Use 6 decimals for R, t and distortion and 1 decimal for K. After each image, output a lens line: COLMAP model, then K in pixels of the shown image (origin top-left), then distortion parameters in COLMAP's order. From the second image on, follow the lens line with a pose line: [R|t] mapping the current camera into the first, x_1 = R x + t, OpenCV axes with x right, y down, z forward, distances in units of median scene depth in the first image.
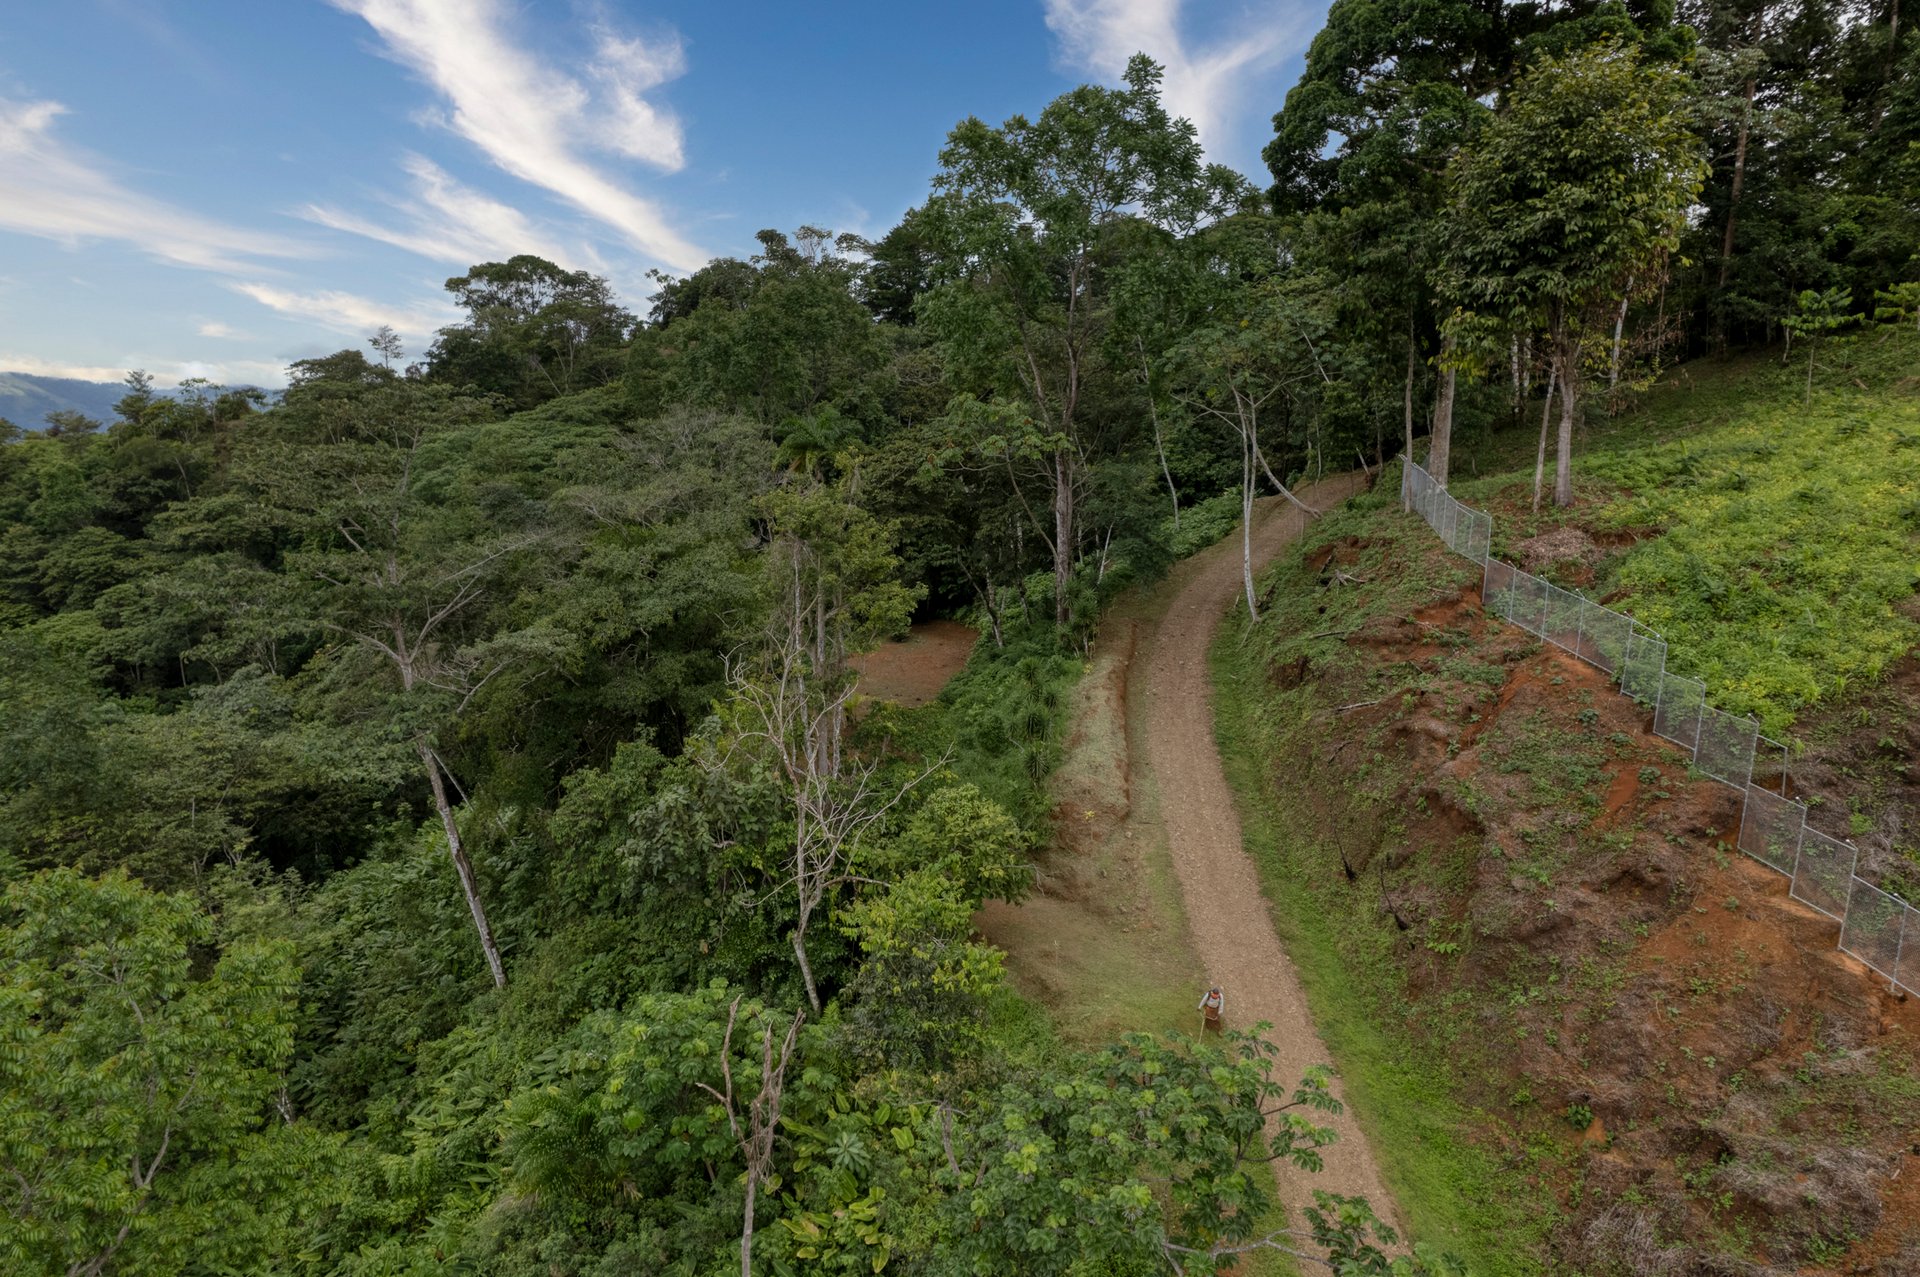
lens RADIAL K [[1225.4, 0, 957.2], [0, 1225.4, 653.5], [0, 0, 1]] dist [-0.074252, 0.067821]
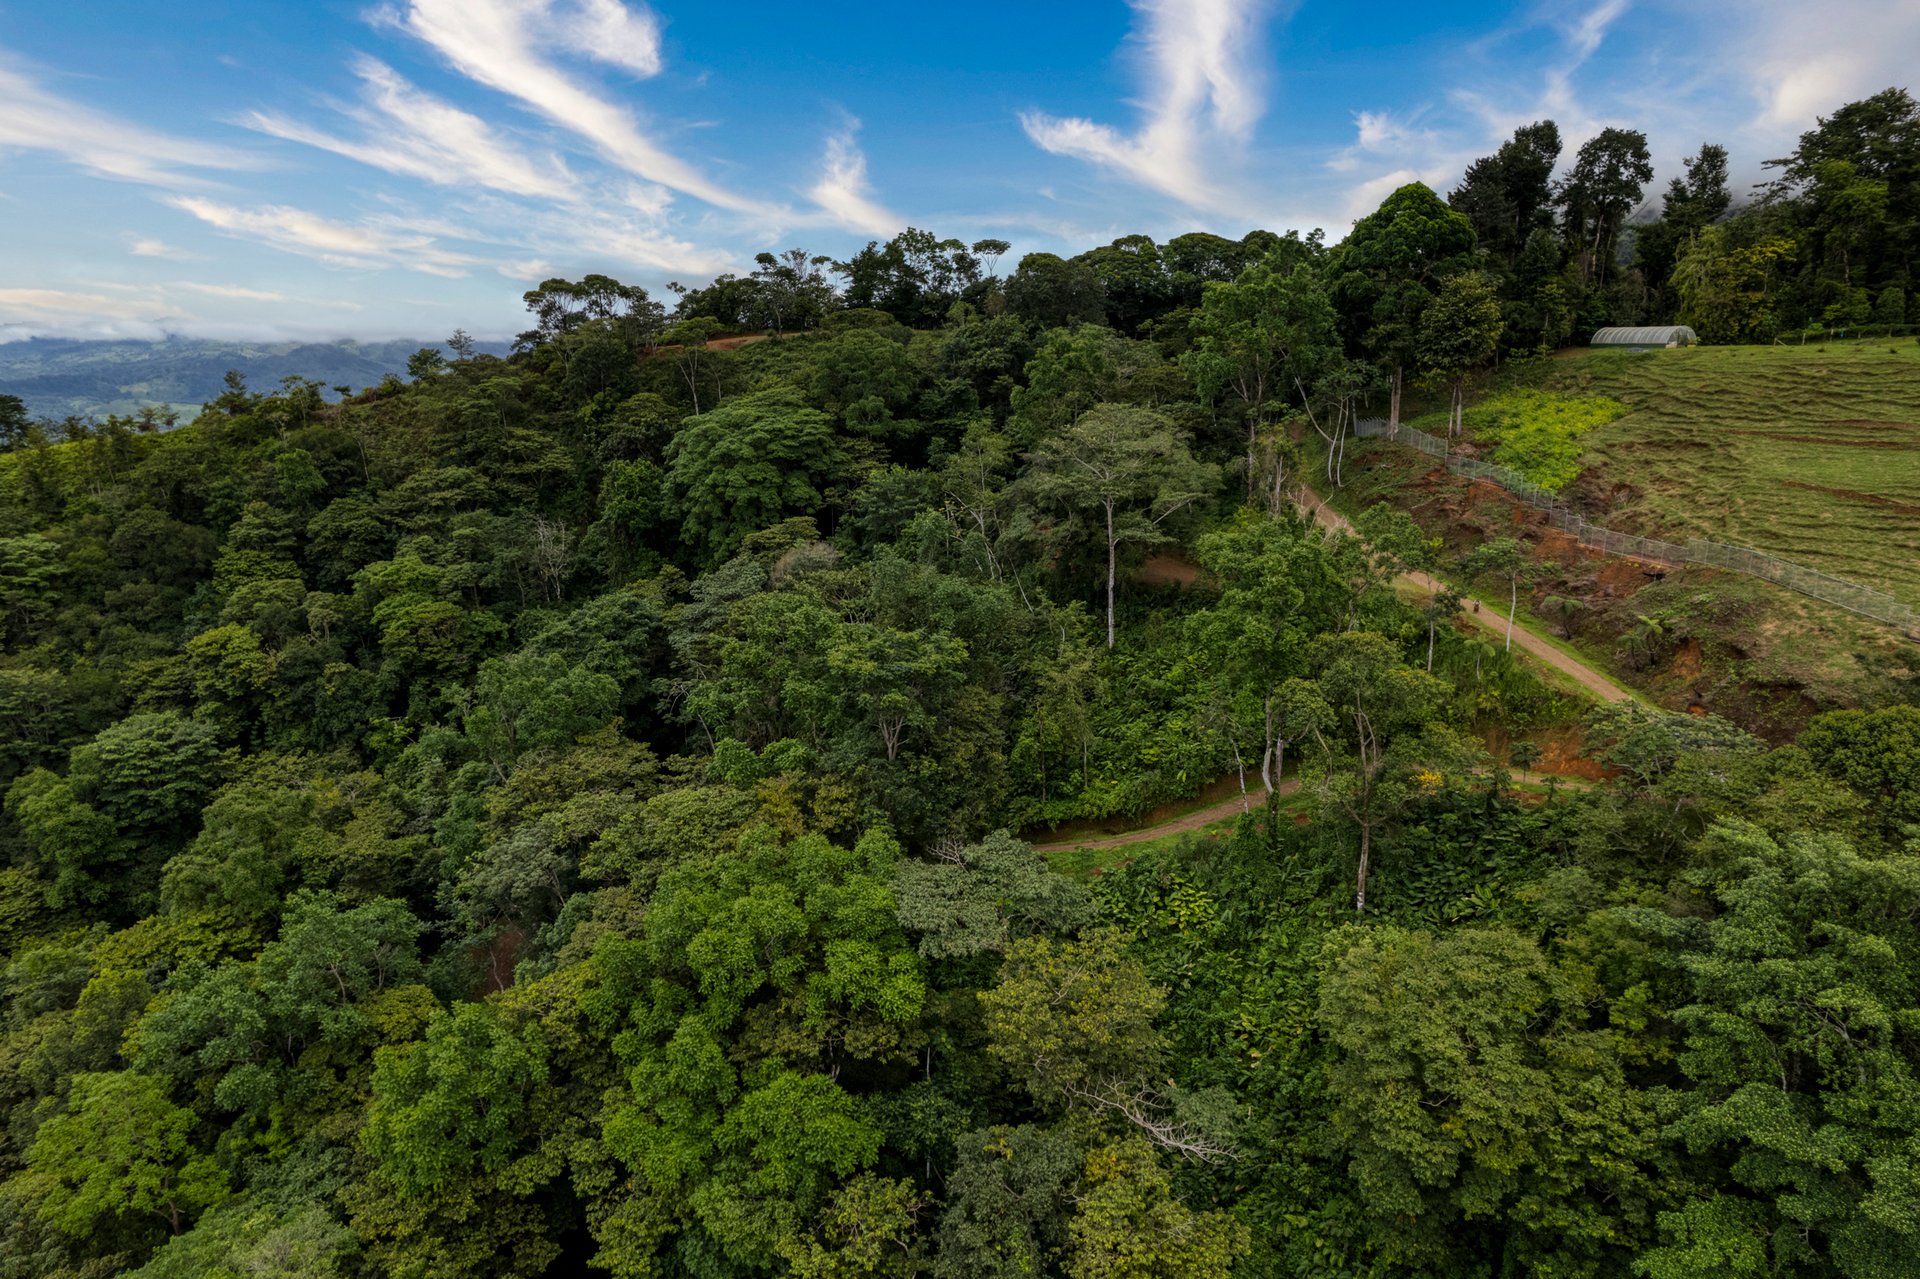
lens RADIAL K [[1225.4, 0, 957.2], [0, 1225.4, 654.5], [0, 0, 1]] dist [-0.074252, 0.067821]
pose [[0.957531, -0.088384, 0.274451, -1.480378], [0.077533, 0.995727, 0.050160, 0.156690], [-0.277712, -0.026750, 0.960292, -1.427416]]
